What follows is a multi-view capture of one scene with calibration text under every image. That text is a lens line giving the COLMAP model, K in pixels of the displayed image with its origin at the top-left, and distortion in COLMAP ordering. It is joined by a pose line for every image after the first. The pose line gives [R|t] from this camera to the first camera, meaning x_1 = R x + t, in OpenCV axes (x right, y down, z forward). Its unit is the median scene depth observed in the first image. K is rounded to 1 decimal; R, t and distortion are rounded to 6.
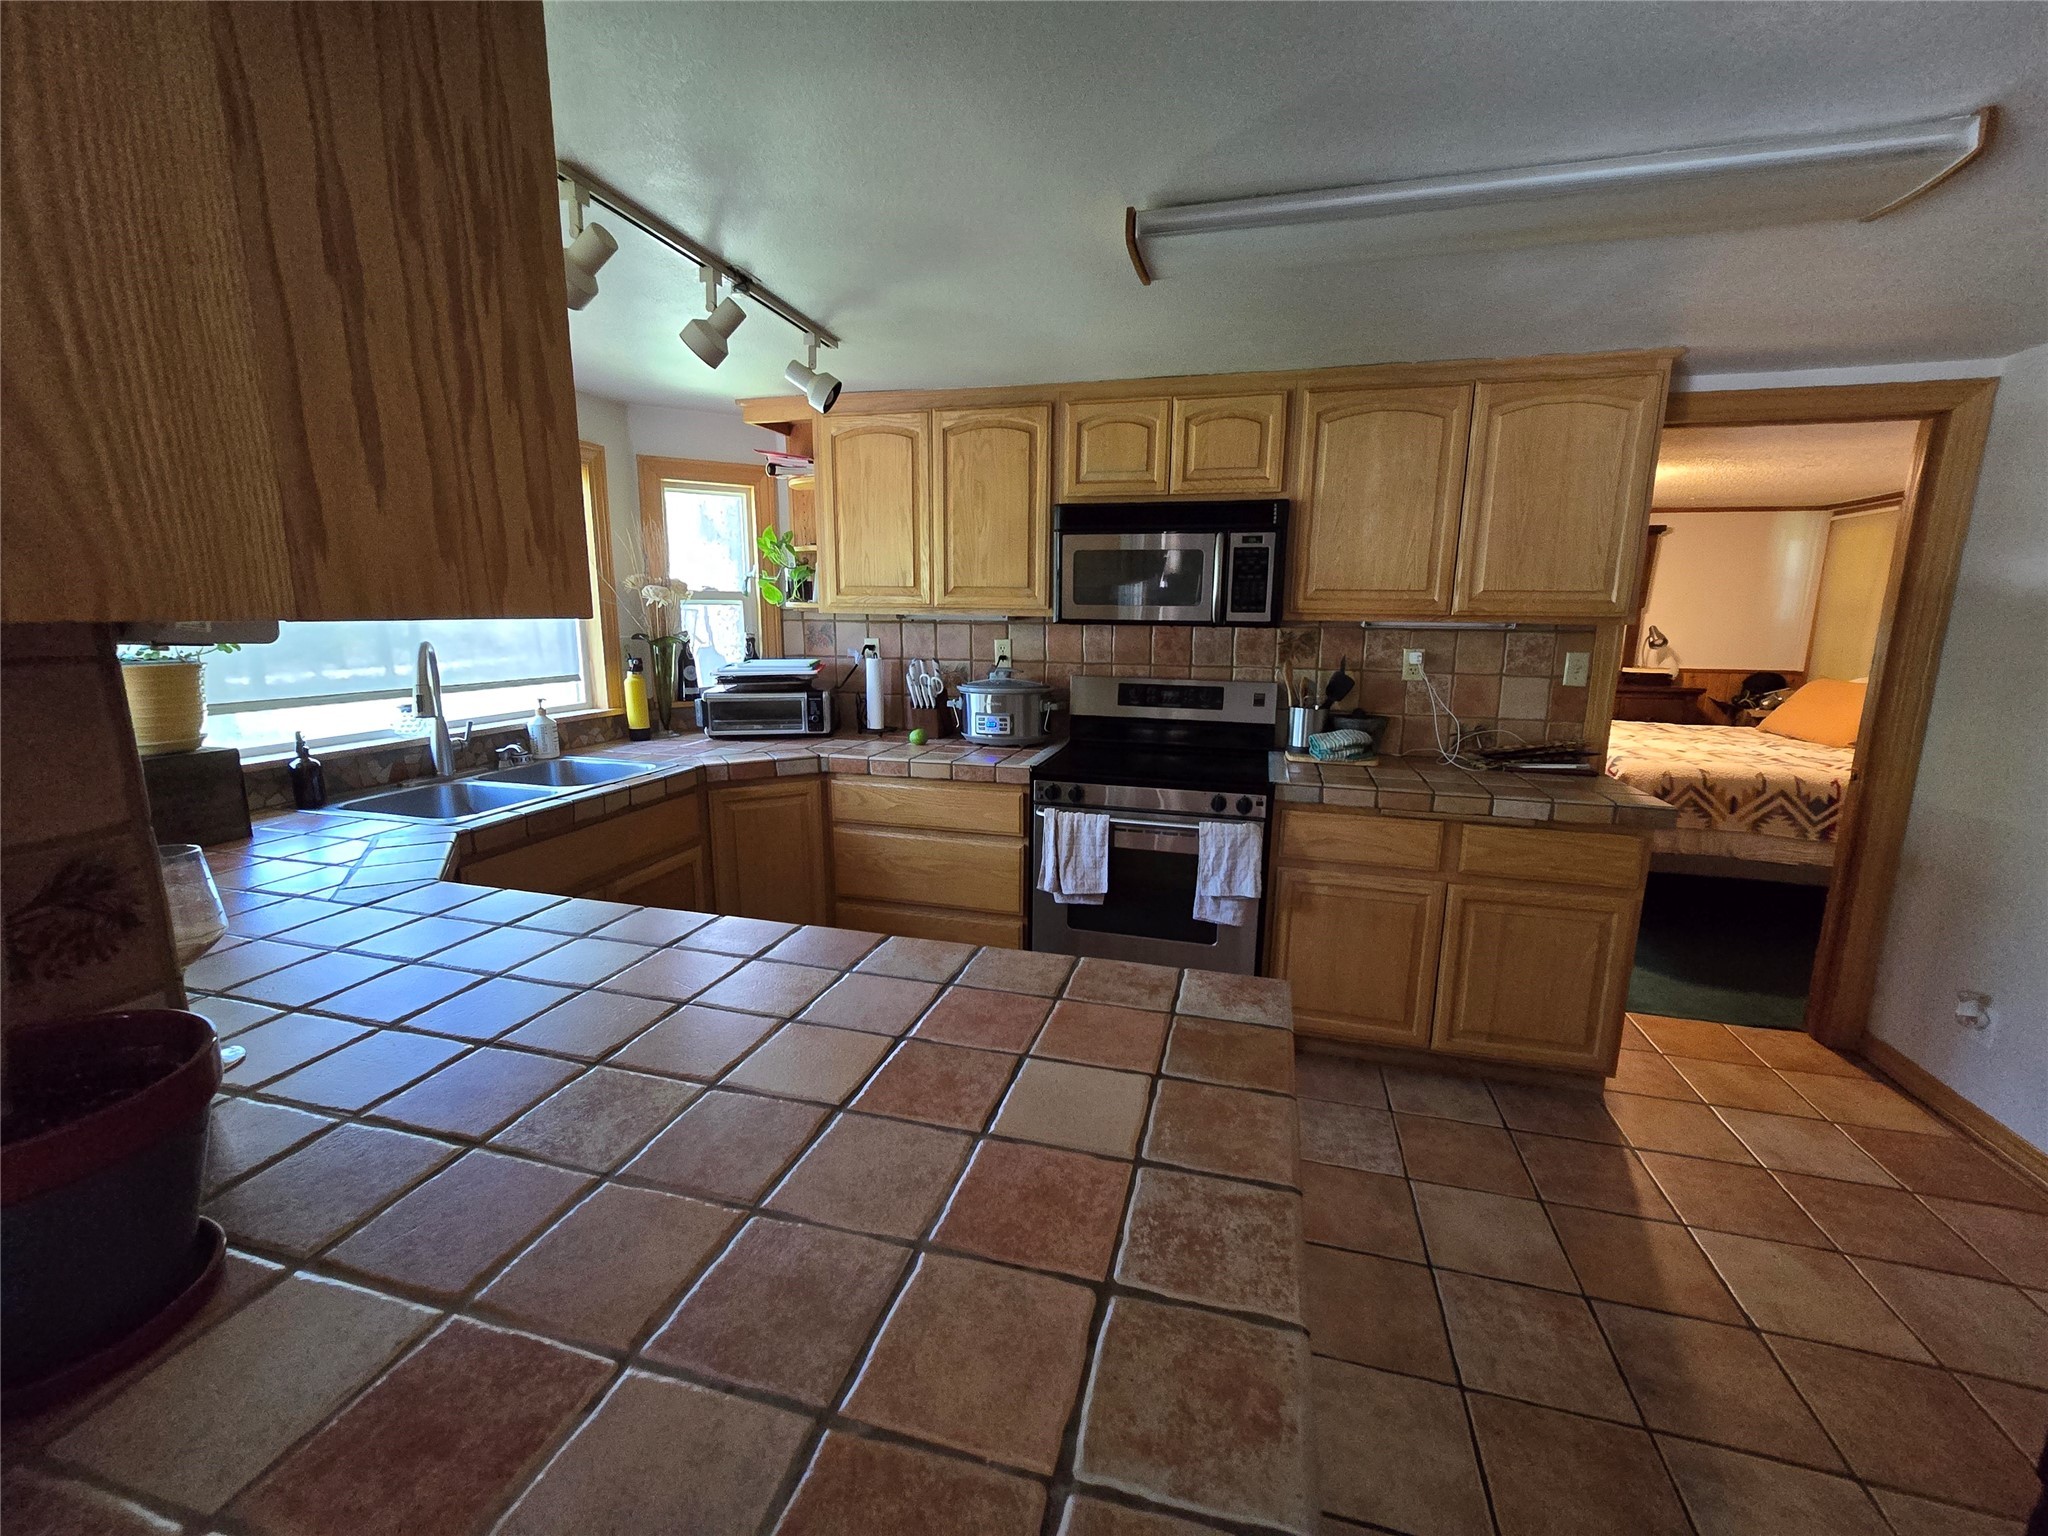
lens RADIAL K [[841.1, 0, 1029.5], [0, 841.1, 772.5], [0, 0, 1]] dist [-0.002295, -0.000341]
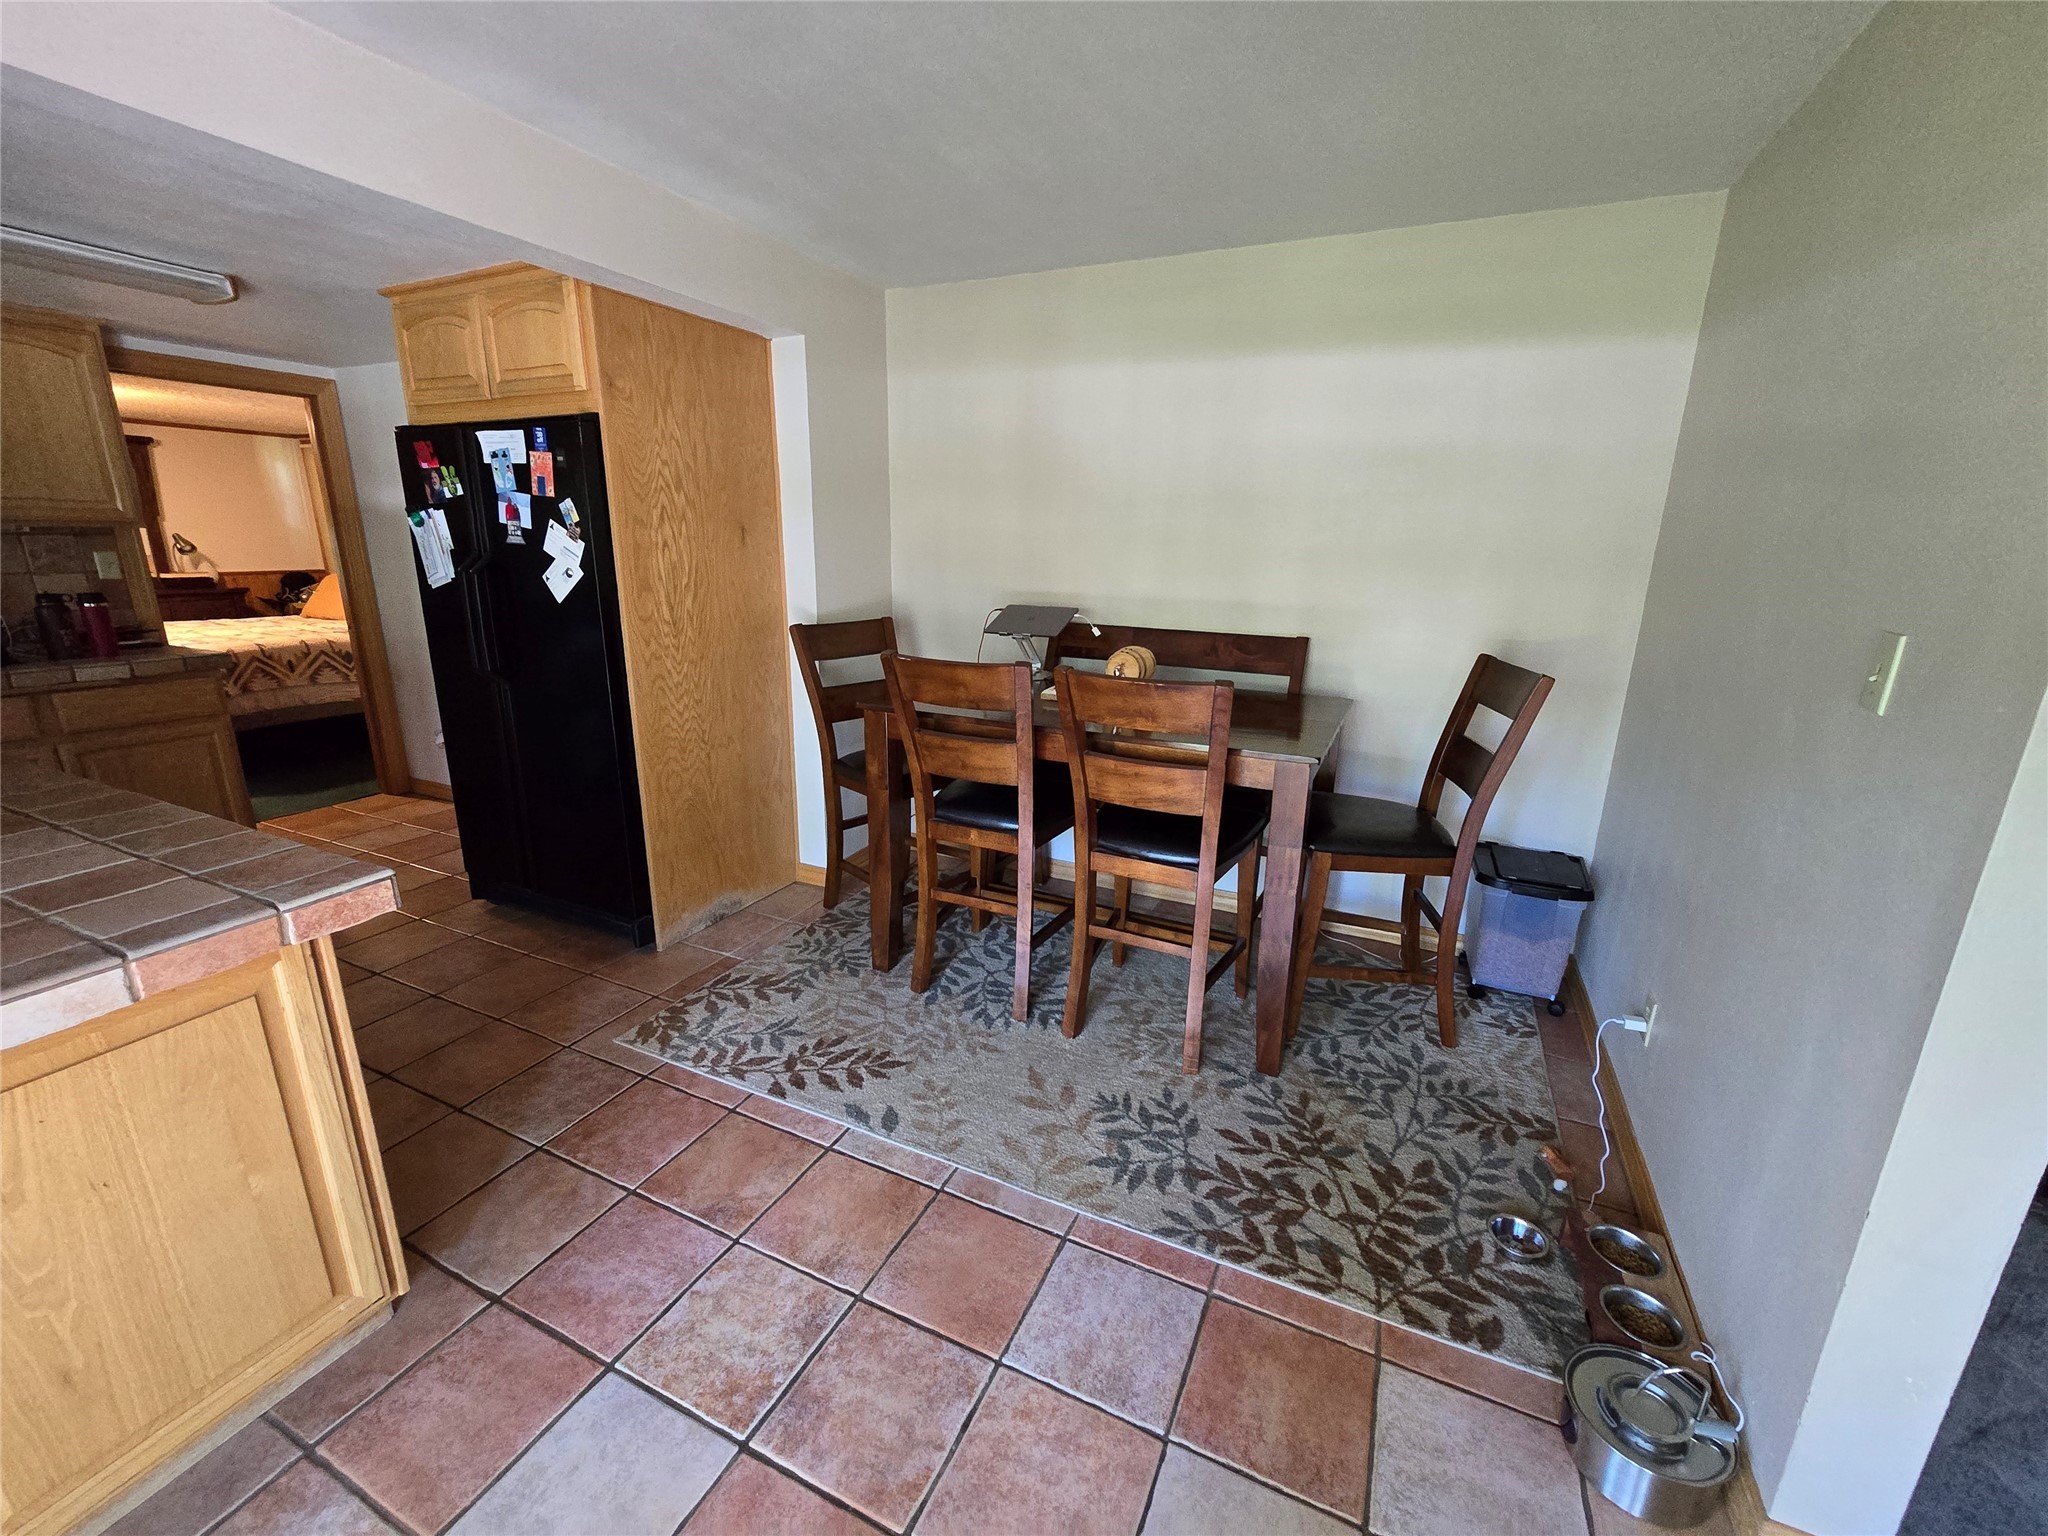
lens RADIAL K [[841.1, 0, 1029.5], [0, 841.1, 772.5], [0, 0, 1]] dist [-0.002295, -0.000341]
pose [[0.172191, -0.271791, 0.946826, -0.359269], [0.175920, 0.954215, 0.241919, 0.106532], [-0.969228, 0.124910, 0.212121, -0.529495]]
